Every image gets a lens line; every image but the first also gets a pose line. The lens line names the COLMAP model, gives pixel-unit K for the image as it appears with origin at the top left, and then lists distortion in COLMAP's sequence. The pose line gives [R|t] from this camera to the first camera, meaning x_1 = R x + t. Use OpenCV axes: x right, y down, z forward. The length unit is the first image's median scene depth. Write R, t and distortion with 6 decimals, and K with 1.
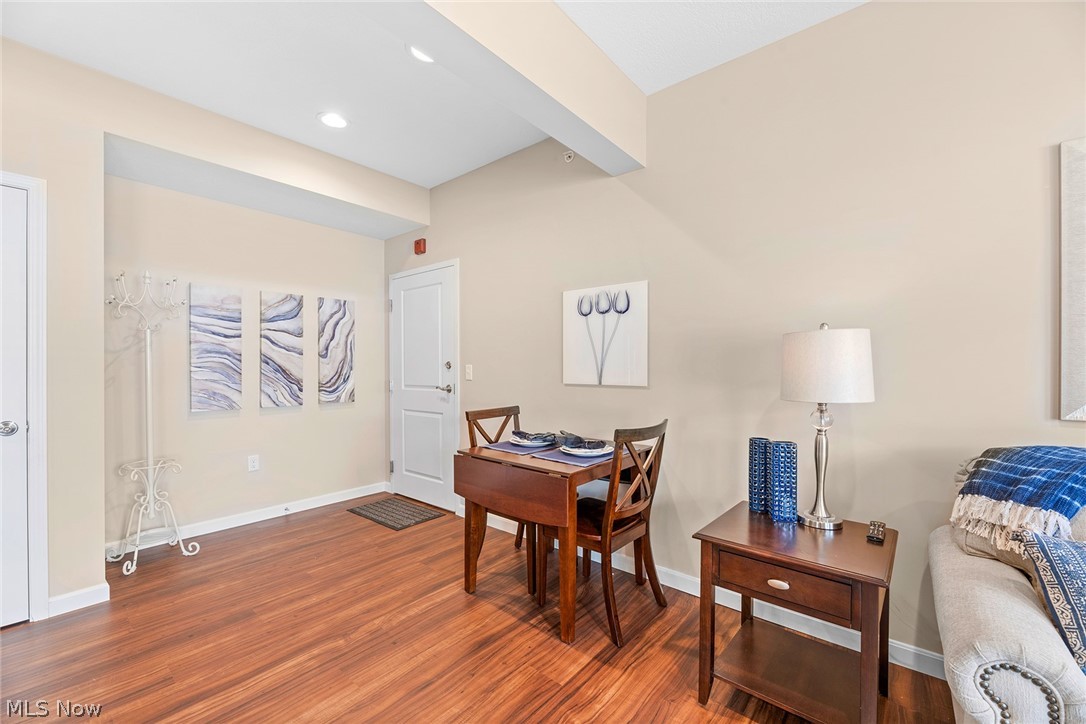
lens RADIAL K [[447.7, 0, 542.7], [0, 447.7, 367.1], [0, 0, 1]] dist [-0.008439, 0.000048]
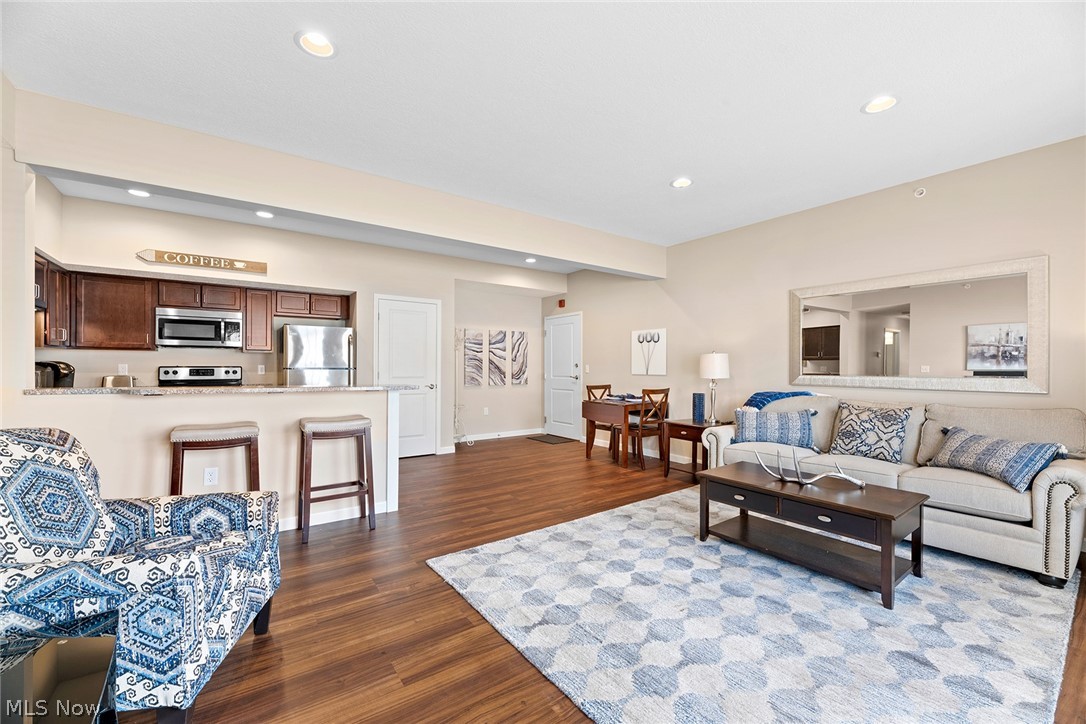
lens RADIAL K [[435.4, 0, 544.9], [0, 435.4, 367.7], [0, 0, 1]] dist [-0.008521, -0.000070]
pose [[0.969961, 0.004251, -0.243224, 0.153949], [-0.004118, 0.999991, 0.001059, 0.005976], [0.243226, -0.000025, 0.969970, -1.148655]]
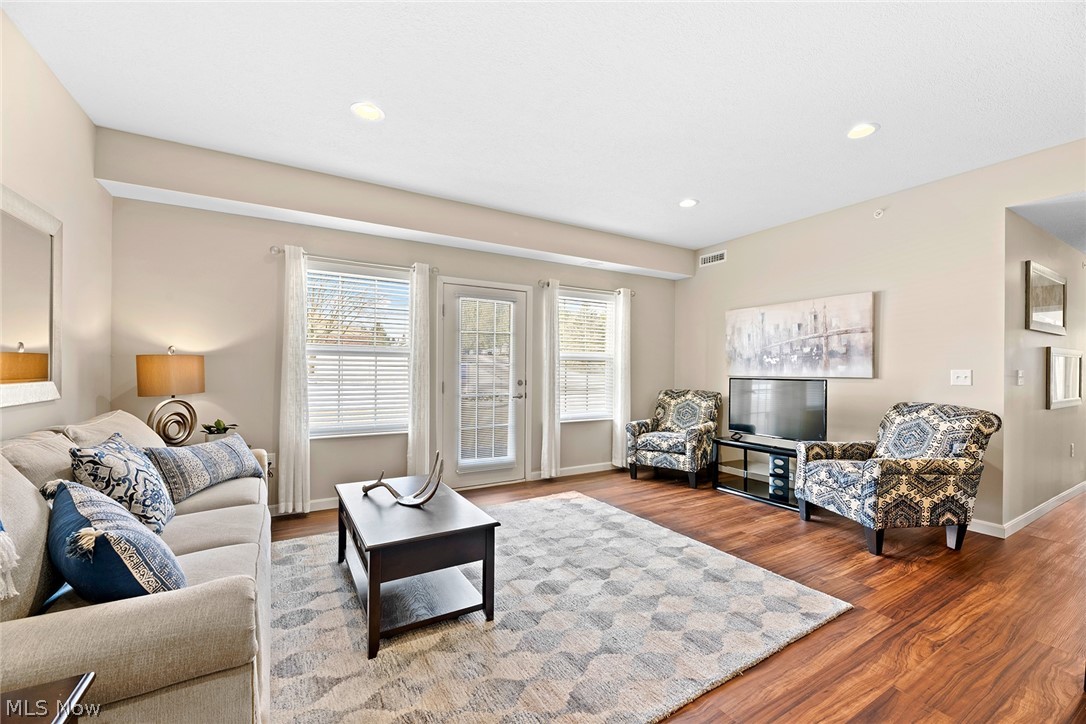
lens RADIAL K [[435.4, 0, 544.9], [0, 435.4, 367.7], [0, 0, 1]] dist [-0.008521, -0.000070]
pose [[-0.941566, -0.009334, 0.336700, -0.053678], [-0.010447, 0.999944, -0.001494, 0.002672], [-0.336668, -0.004924, -0.941611, 0.583912]]
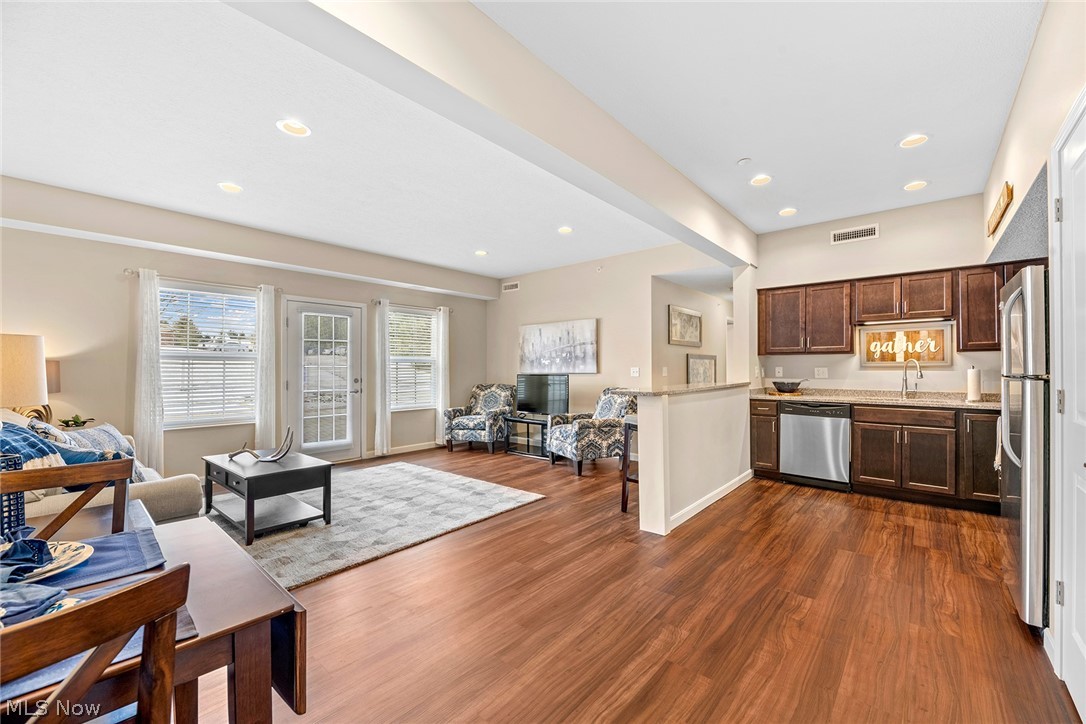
lens RADIAL K [[432.8, 0, 545.6], [0, 432.8, 365.1], [0, 0, 1]] dist [-0.009041, 0.000086]
pose [[-0.999926, -0.001306, 0.012136, -0.326902], [-0.001404, 0.999966, -0.008104, 0.000245], [-0.012125, -0.008121, -0.999894, 1.089707]]
